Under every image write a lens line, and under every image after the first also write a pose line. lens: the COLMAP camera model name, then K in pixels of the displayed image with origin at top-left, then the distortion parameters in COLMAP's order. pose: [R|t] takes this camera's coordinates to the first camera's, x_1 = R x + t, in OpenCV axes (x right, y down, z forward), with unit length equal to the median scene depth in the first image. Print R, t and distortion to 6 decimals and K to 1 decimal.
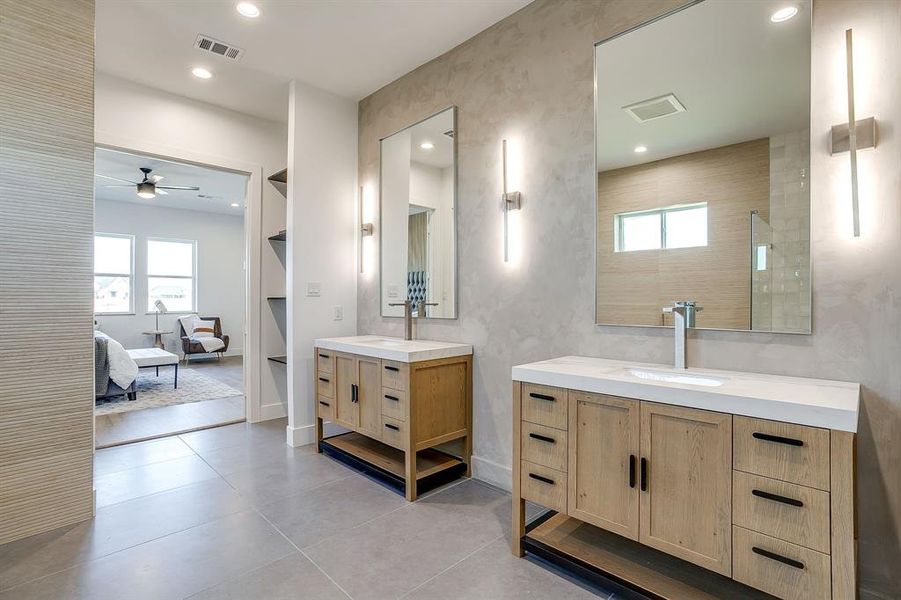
lens RADIAL K [[429.5, 0, 448.5], [0, 429.5, 297.4], [0, 0, 1]] dist [-0.045537, 0.027990]
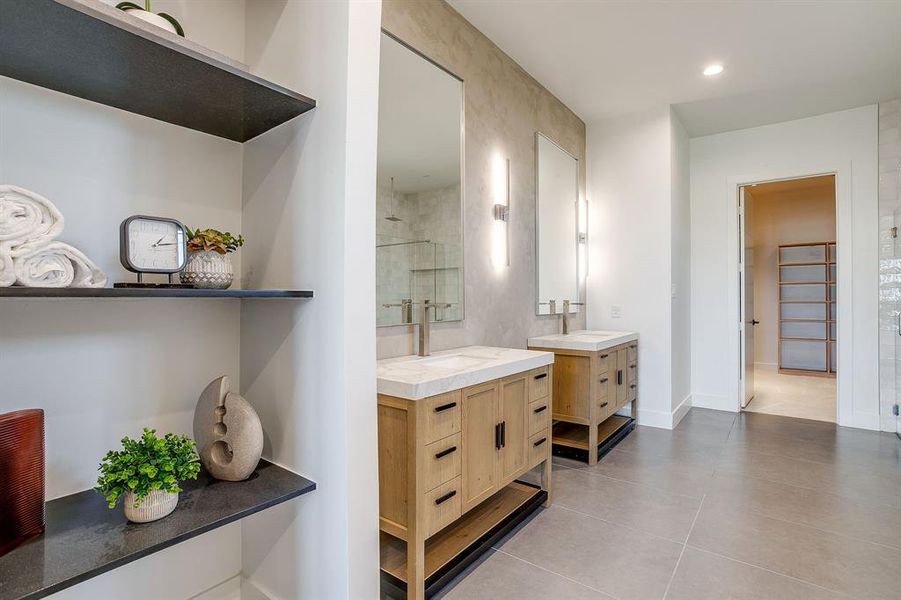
lens RADIAL K [[437.0, 0, 451.4], [0, 437.0, 298.0], [0, 0, 1]] dist [-0.052143, 0.031259]
pose [[-0.120428, -0.002386, 0.992719, -0.937232], [-0.008072, 0.999966, 0.001424, 0.002644], [-0.992689, -0.007842, -0.120443, 1.204710]]
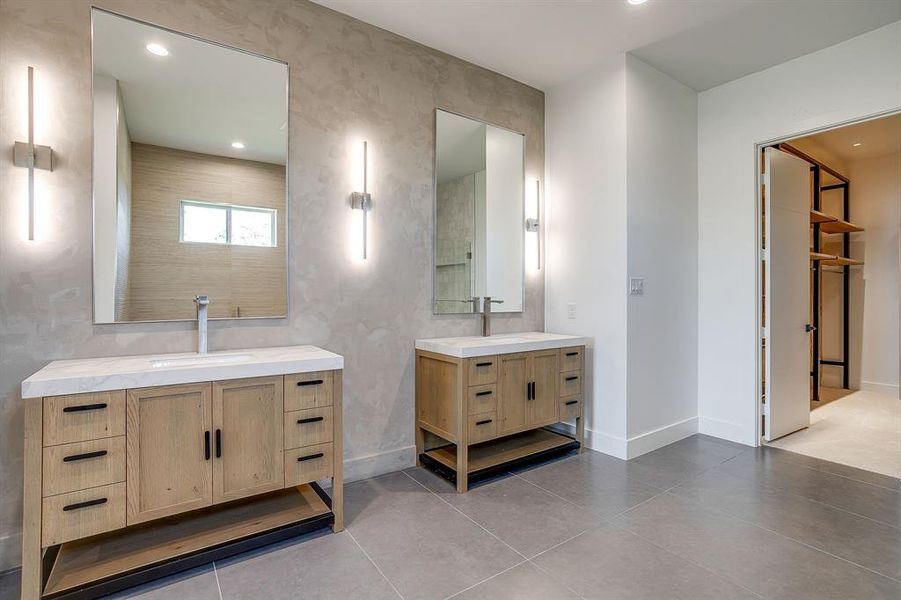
lens RADIAL K [[429.5, 0, 448.5], [0, 429.5, 297.4], [0, 0, 1]] dist [-0.045537, 0.027990]
pose [[0.184572, -0.007202, 0.982793, -0.796337], [-0.009332, 0.999915, 0.009080, -0.001264], [-0.982775, -0.010847, 0.184489, 0.566642]]
